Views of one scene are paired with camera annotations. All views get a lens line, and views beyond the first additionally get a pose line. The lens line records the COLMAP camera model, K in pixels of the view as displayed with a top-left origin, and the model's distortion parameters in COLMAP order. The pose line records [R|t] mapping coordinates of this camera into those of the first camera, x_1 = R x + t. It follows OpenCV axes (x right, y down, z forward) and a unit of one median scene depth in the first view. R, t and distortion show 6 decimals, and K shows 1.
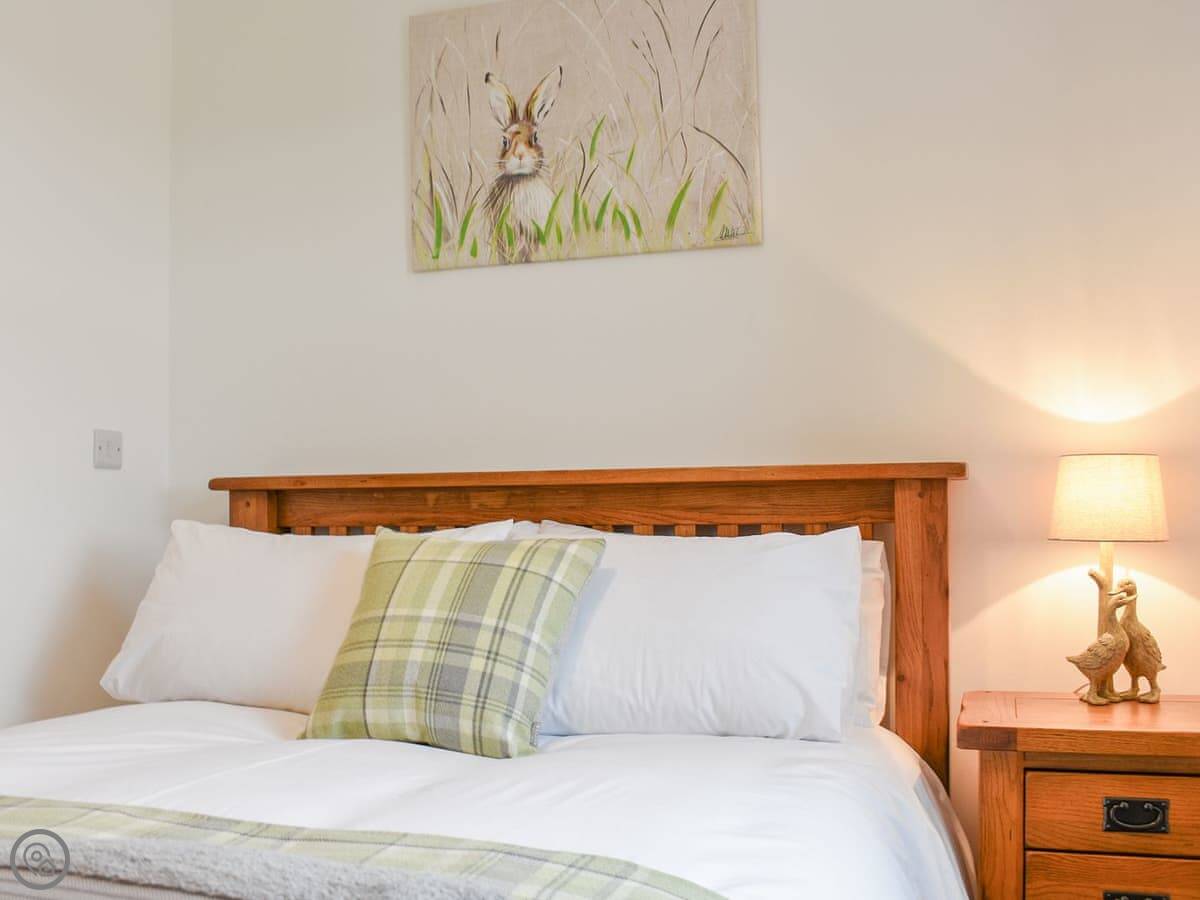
lens RADIAL K [[1258.3, 0, 600.8], [0, 1258.3, 513.3], [0, 0, 1]] dist [-0.080809, -0.000926]
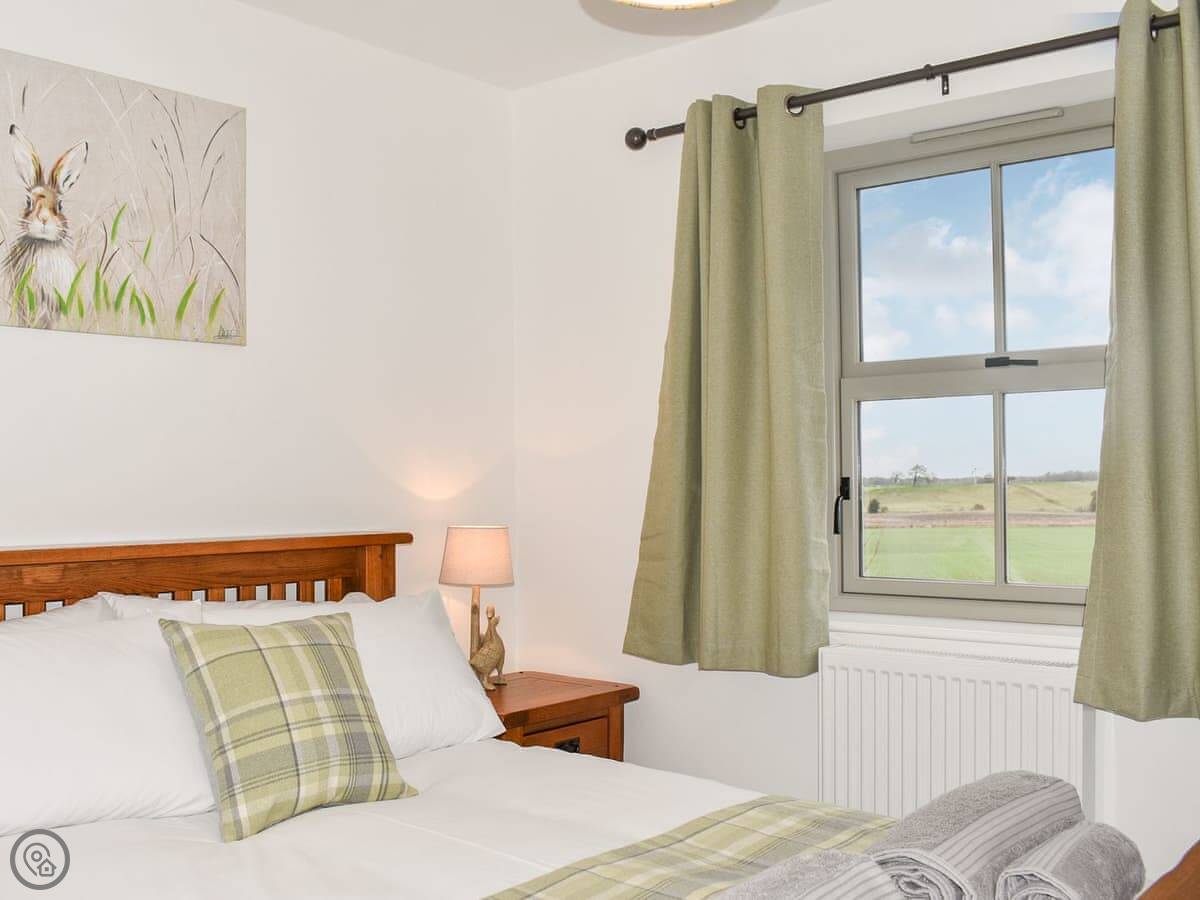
lens RADIAL K [[1238.4, 0, 600.0], [0, 1238.4, 450.0], [0, 0, 1]] dist [-0.058135, -0.026189]
pose [[0.373250, 0.027643, 0.927319, -0.800508], [-0.008964, 0.999617, -0.026191, -0.085556], [-0.927688, 0.001463, 0.373355, 0.239857]]
